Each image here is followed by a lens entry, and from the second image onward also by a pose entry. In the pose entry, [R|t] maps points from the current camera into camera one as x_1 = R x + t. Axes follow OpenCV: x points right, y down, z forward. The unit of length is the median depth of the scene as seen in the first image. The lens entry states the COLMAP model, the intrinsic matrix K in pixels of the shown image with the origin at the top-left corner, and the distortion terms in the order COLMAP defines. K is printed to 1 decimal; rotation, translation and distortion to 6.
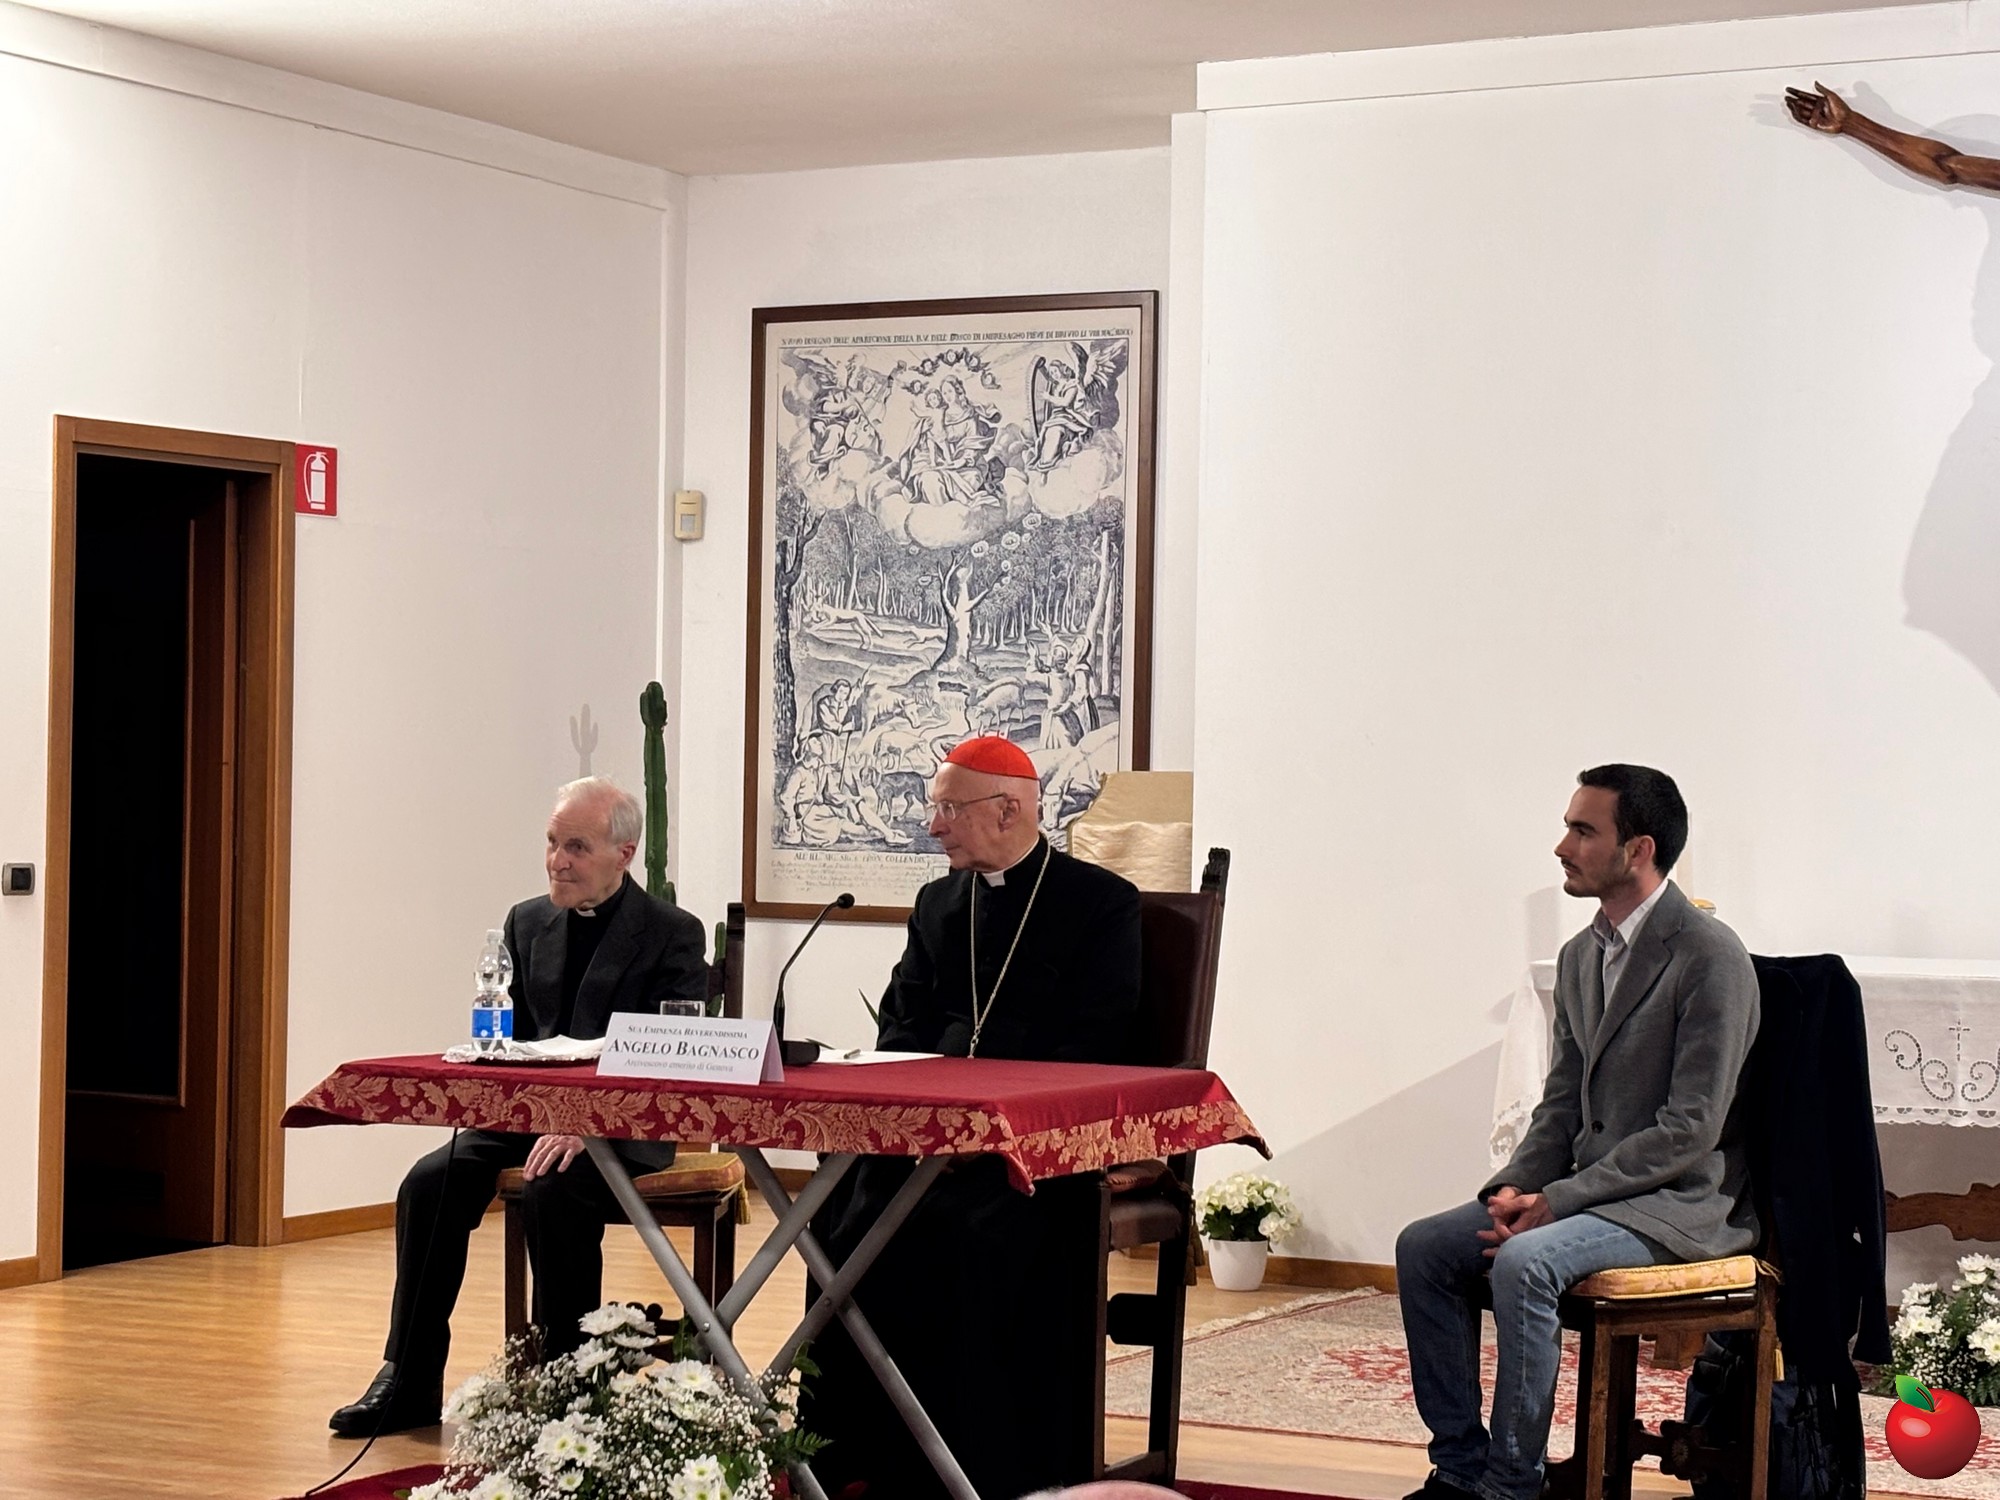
lens RADIAL K [[4138.6, 0, 1007.0], [0, 4138.6, 780.1], [0, 0, 1]] dist [0.304871, -1.683231]
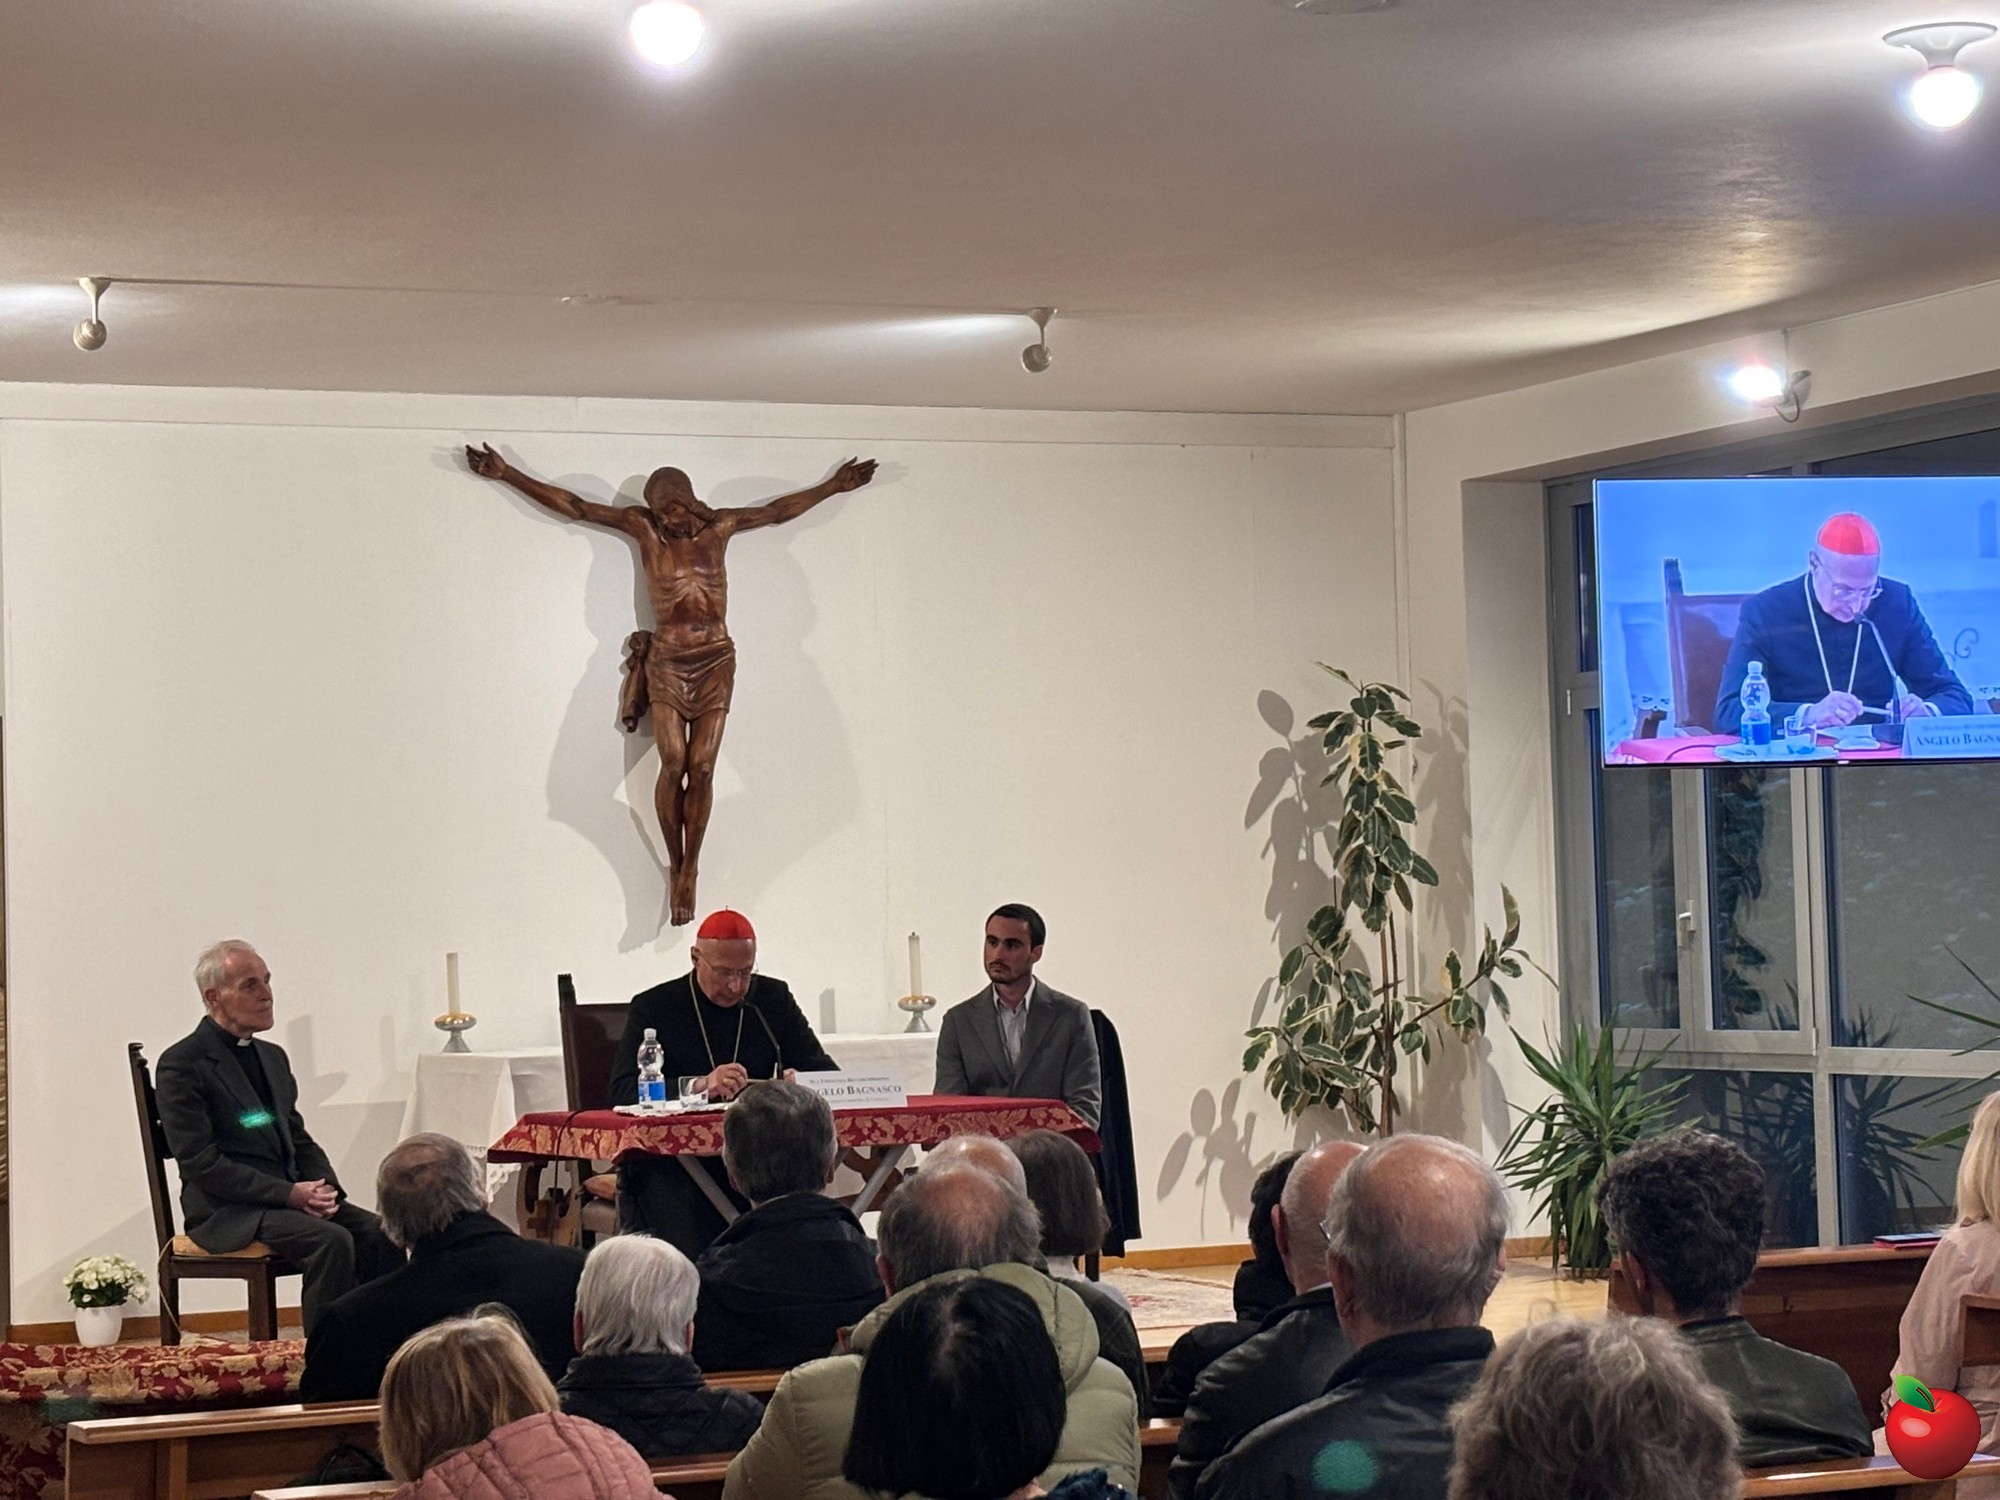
lens RADIAL K [[4539.3, 0, 1001.2], [0, 4539.3, 759.1], [0, 0, 1]] dist [0.275568, -0.797121]
pose [[0.612891, -0.003275, 0.790161, -0.756214], [0.038460, 0.998930, -0.025691, -0.008872], [-0.789231, 0.046135, 0.612361, -0.075952]]
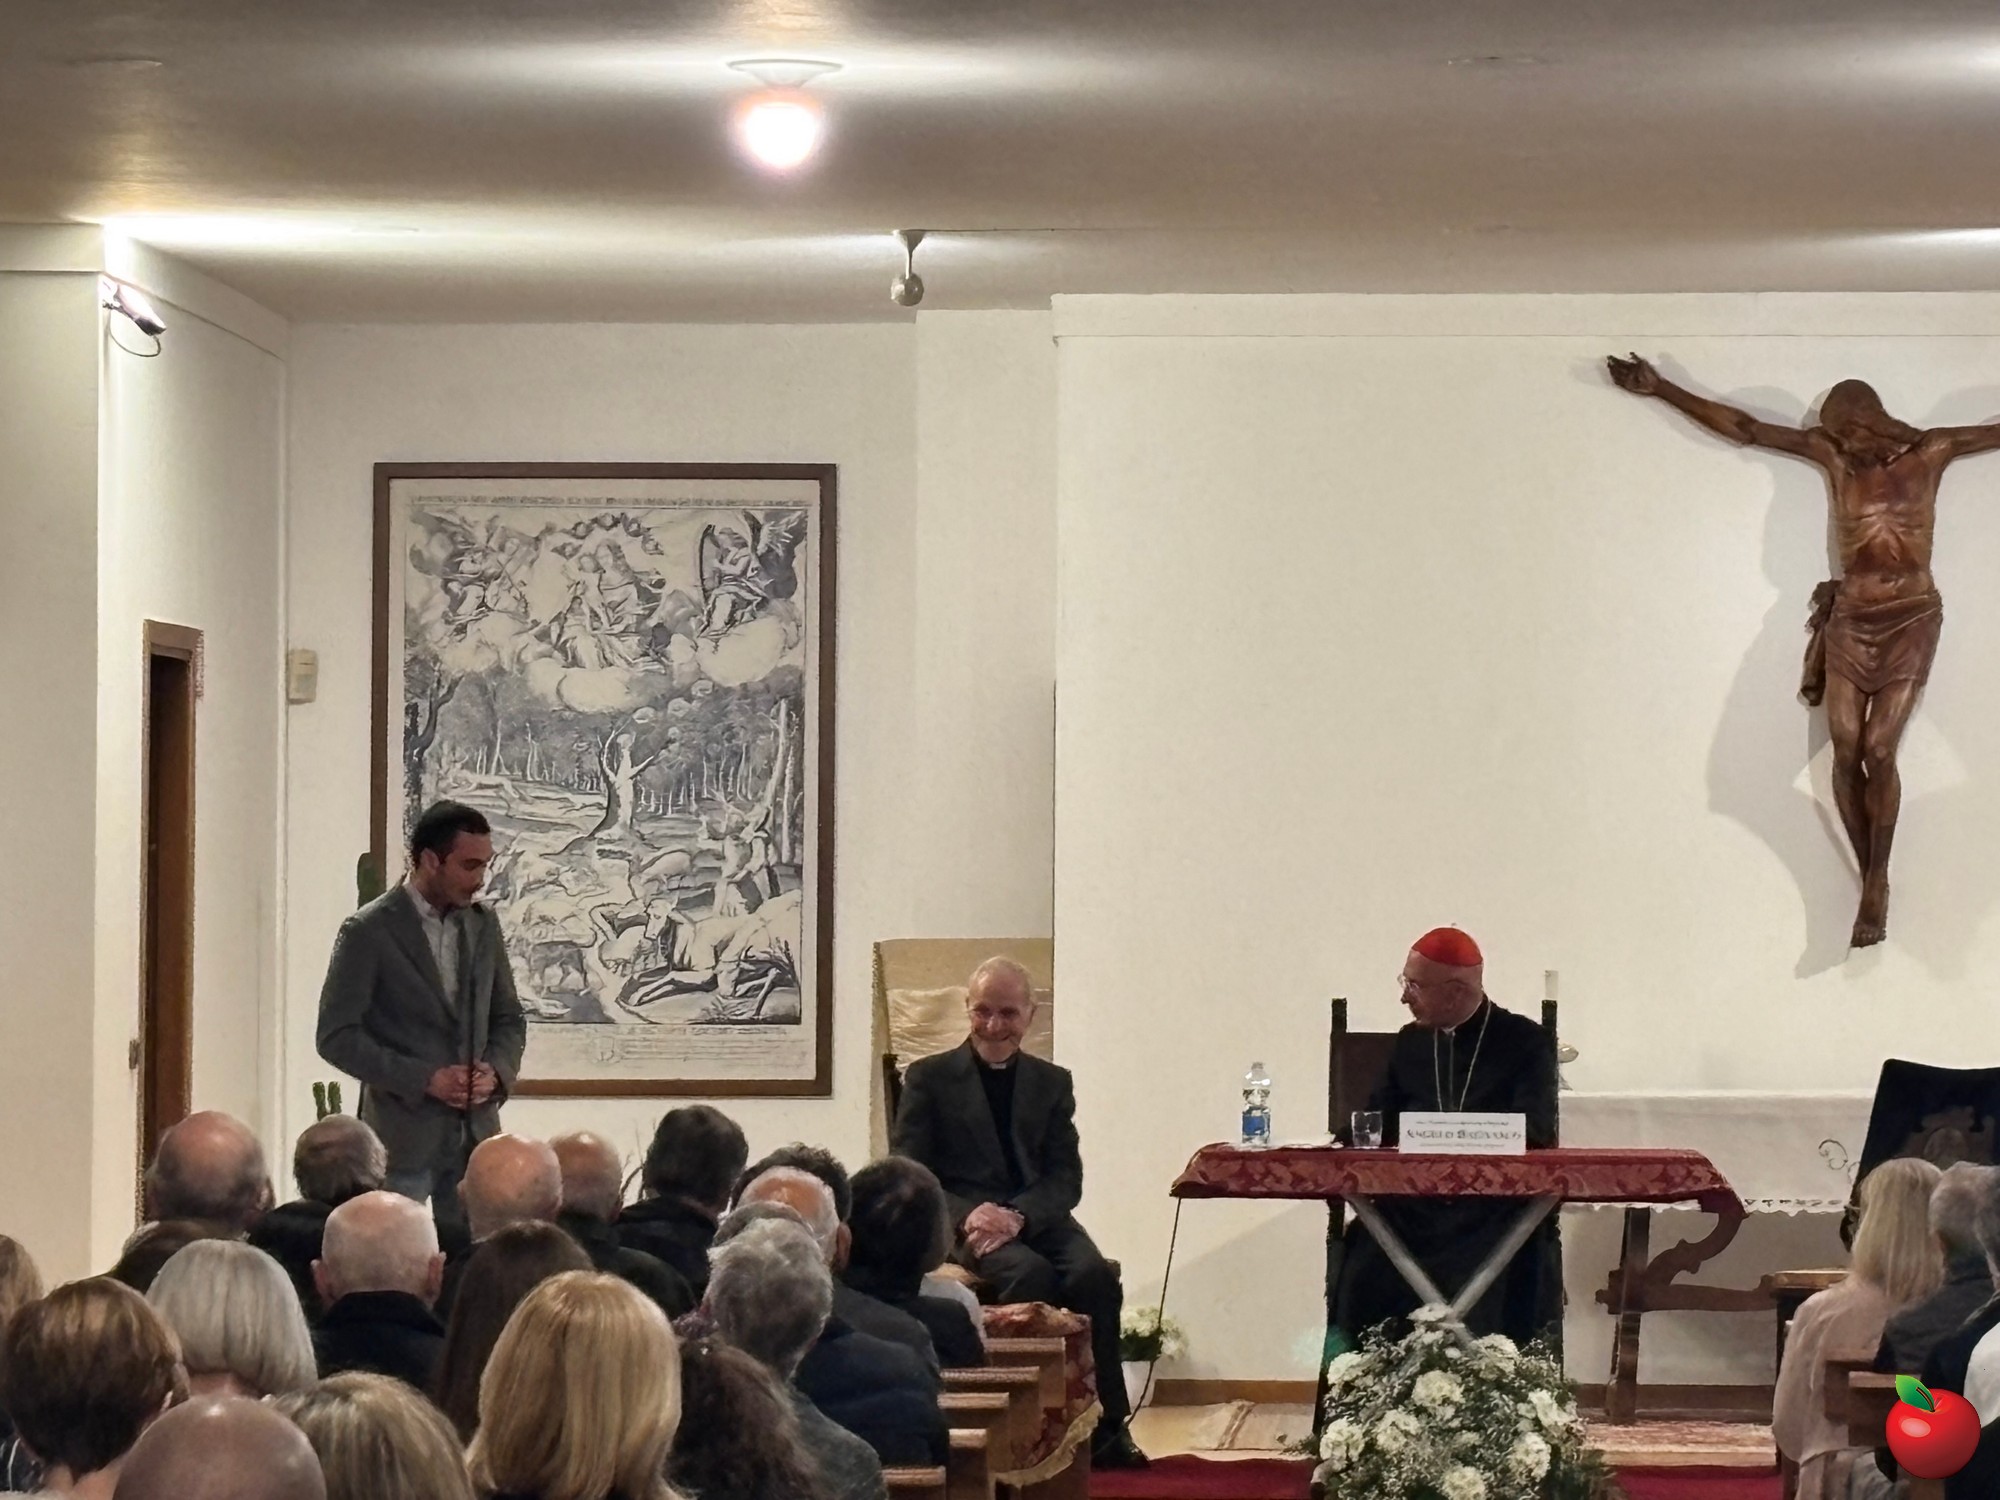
lens RADIAL K [[8774.1, 0, 1059.9], [0, 8774.1, 716.7], [0, 0, 1]] dist [0.198068, 5.739965]
pose [[0.905677, -0.000575, 0.423969, -0.812685], [0.009860, 0.999757, -0.019707, -0.013209], [-0.423855, 0.022029, 0.905462, -0.950839]]
